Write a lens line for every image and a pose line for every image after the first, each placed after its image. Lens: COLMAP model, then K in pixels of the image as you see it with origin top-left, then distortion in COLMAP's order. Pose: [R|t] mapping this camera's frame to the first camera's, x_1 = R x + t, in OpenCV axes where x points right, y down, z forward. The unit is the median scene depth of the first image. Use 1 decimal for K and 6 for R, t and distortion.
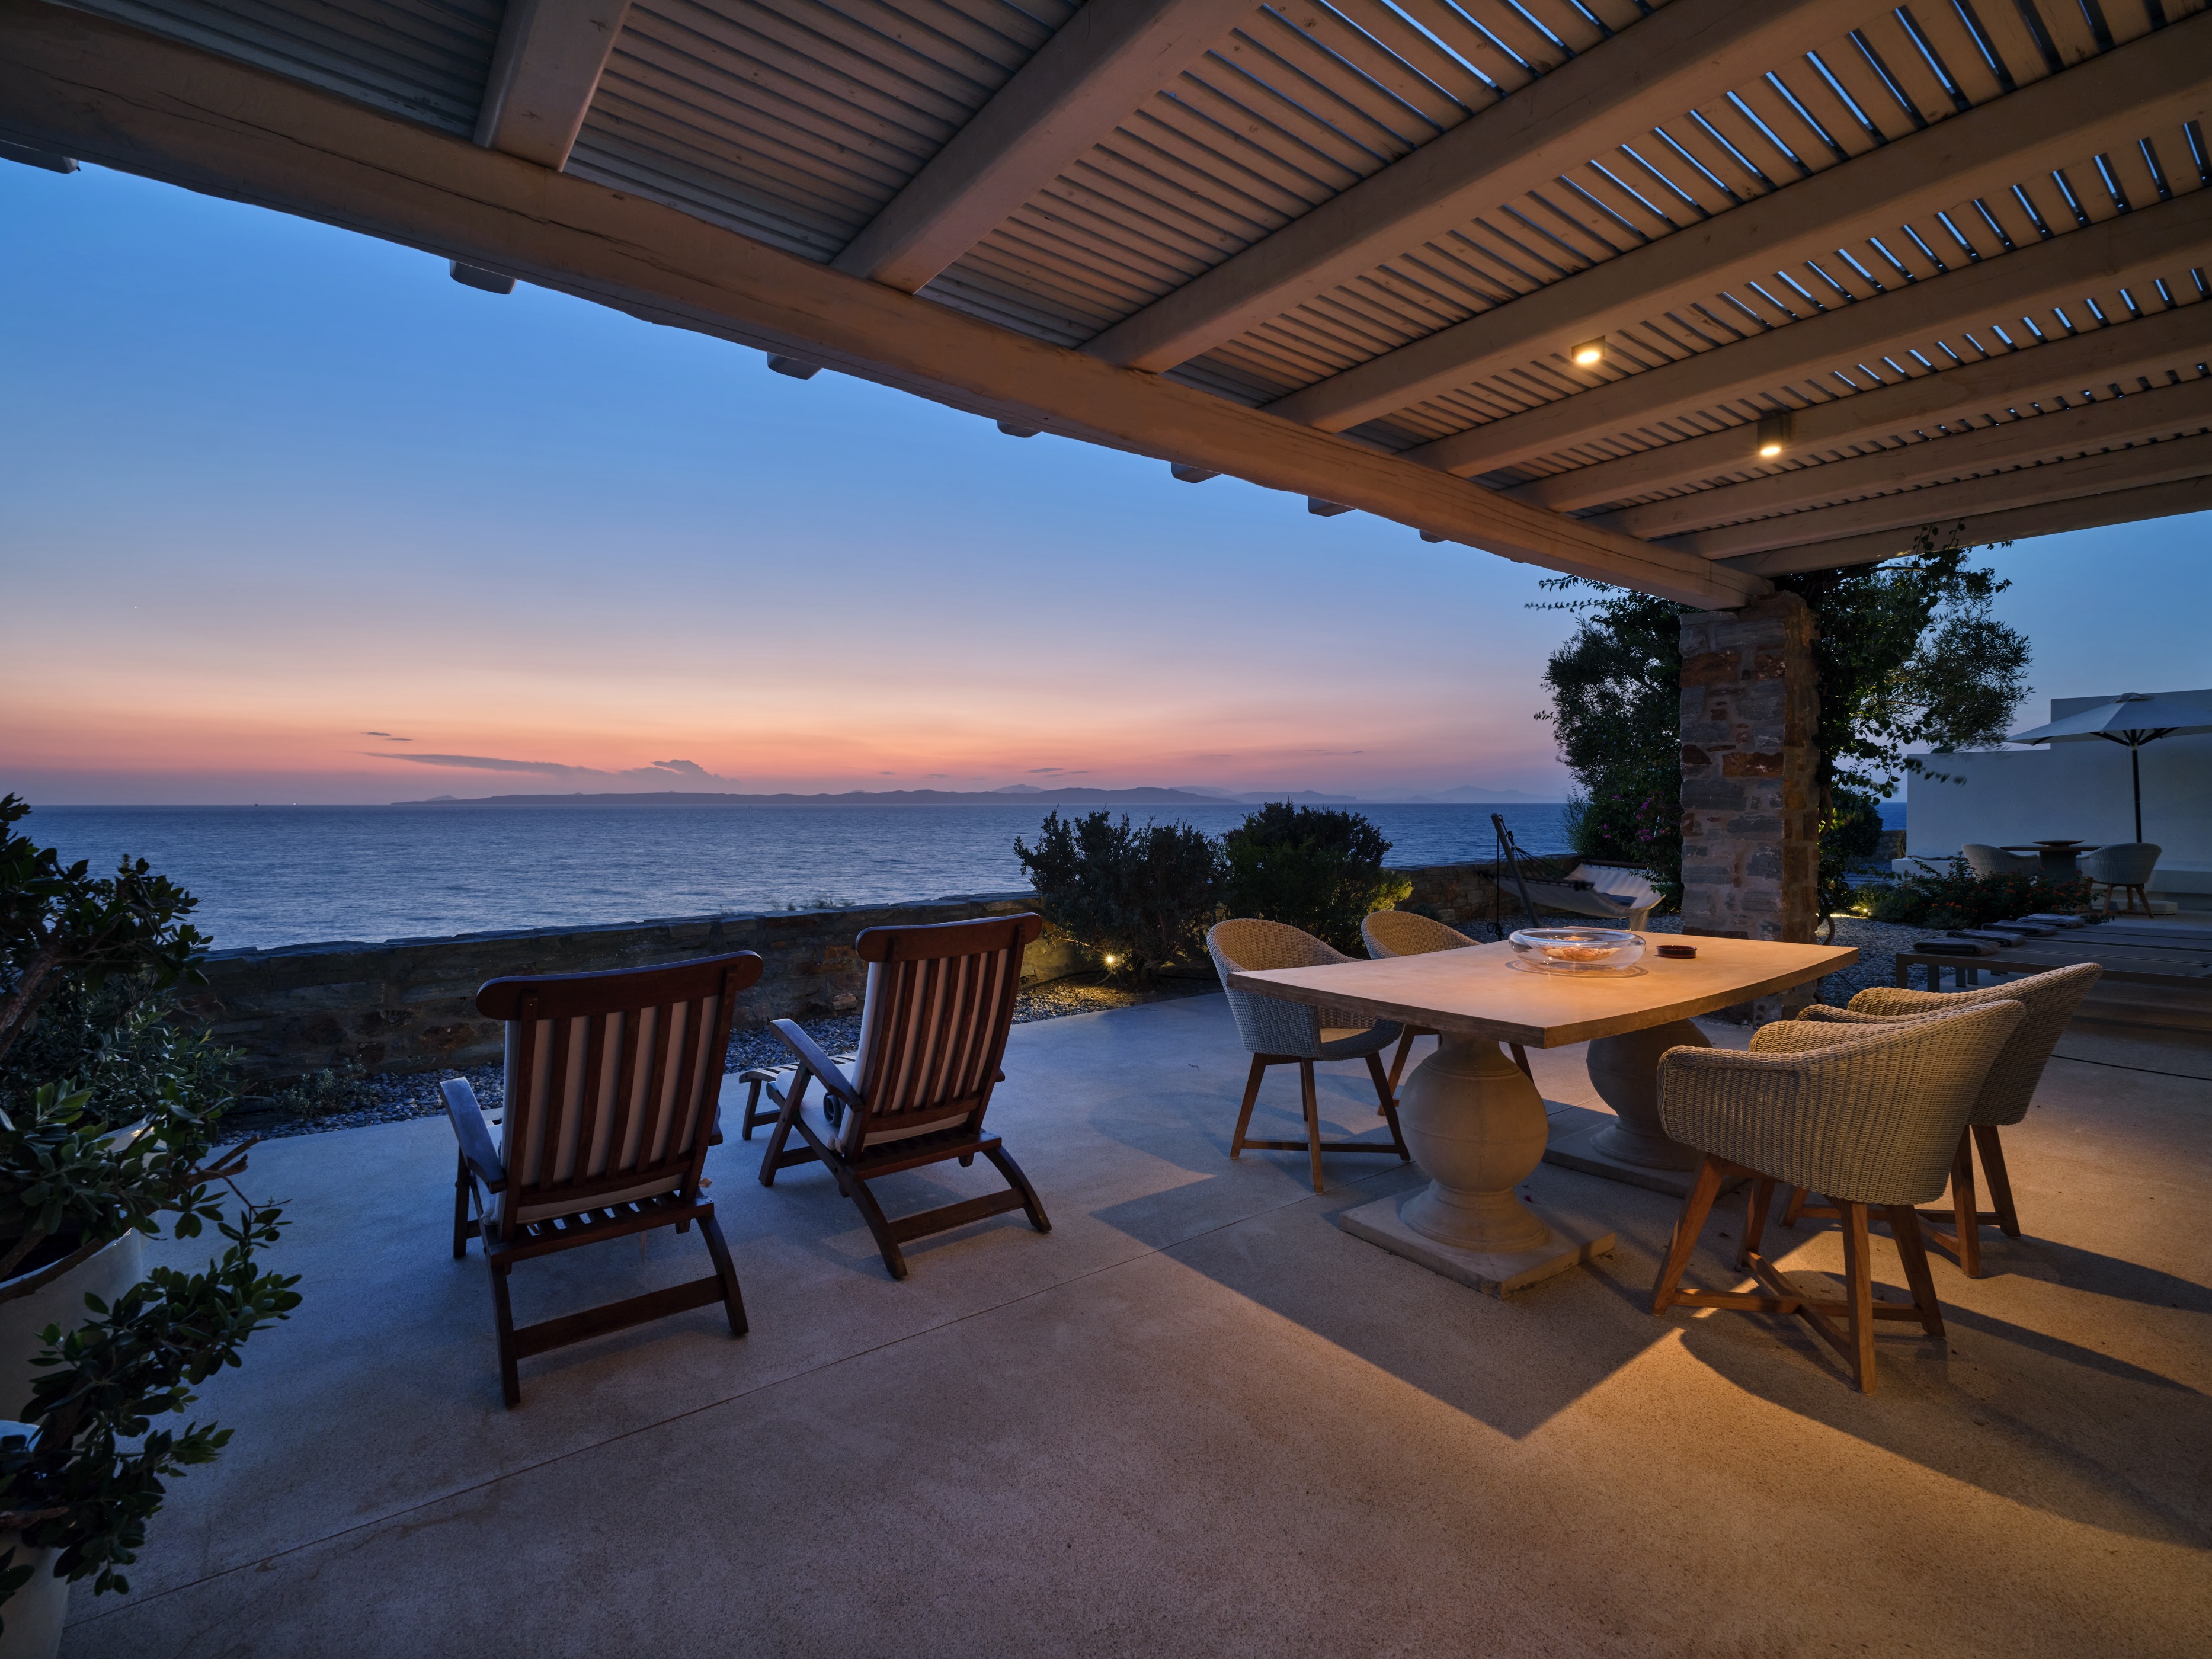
lens RADIAL K [[1006.4, 0, 1102.2], [0, 1006.4, 824.6], [0, 0, 1]] dist [0.000410, 0.000003]
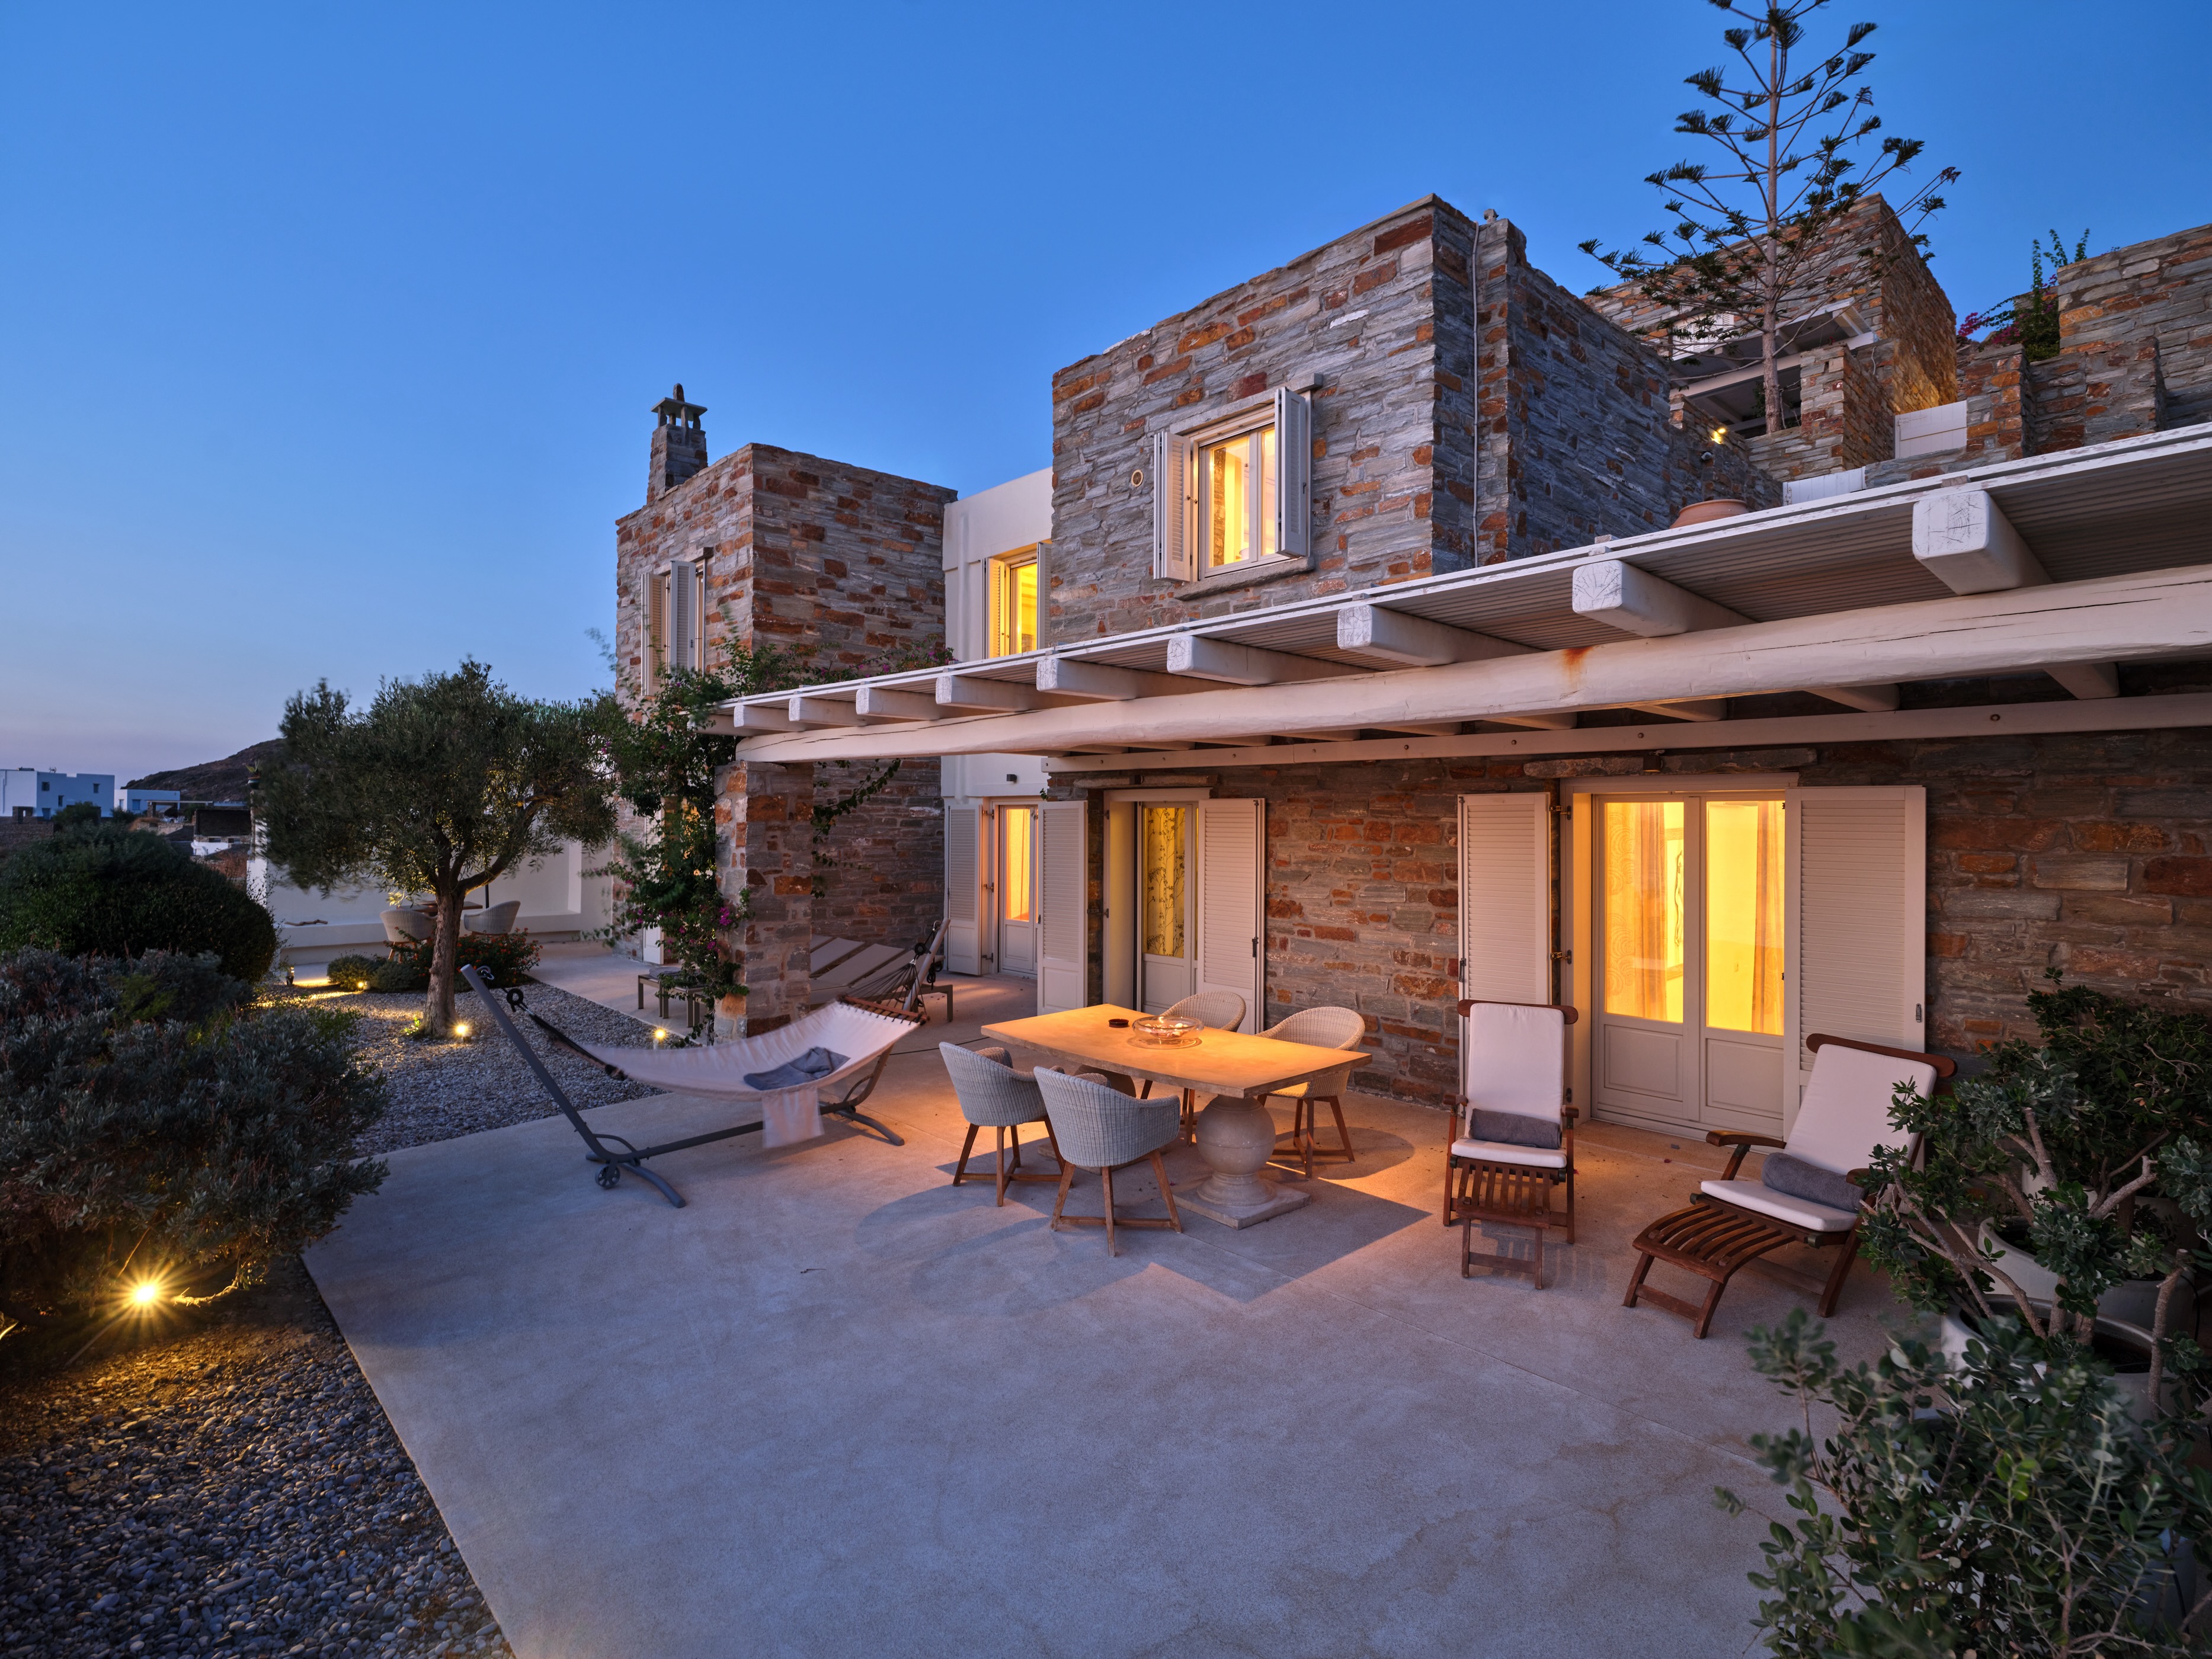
lens RADIAL K [[1077.1, 0, 1102.8], [0, 1077.1, 825.1], [0, 0, 1]] dist [-0.000346, -0.000023]
pose [[-0.117206, 0.001081, 0.993107, -0.782513], [0.004418, 0.999990, -0.000567, -0.134181], [-0.993098, 0.004321, -0.117210, 0.758890]]
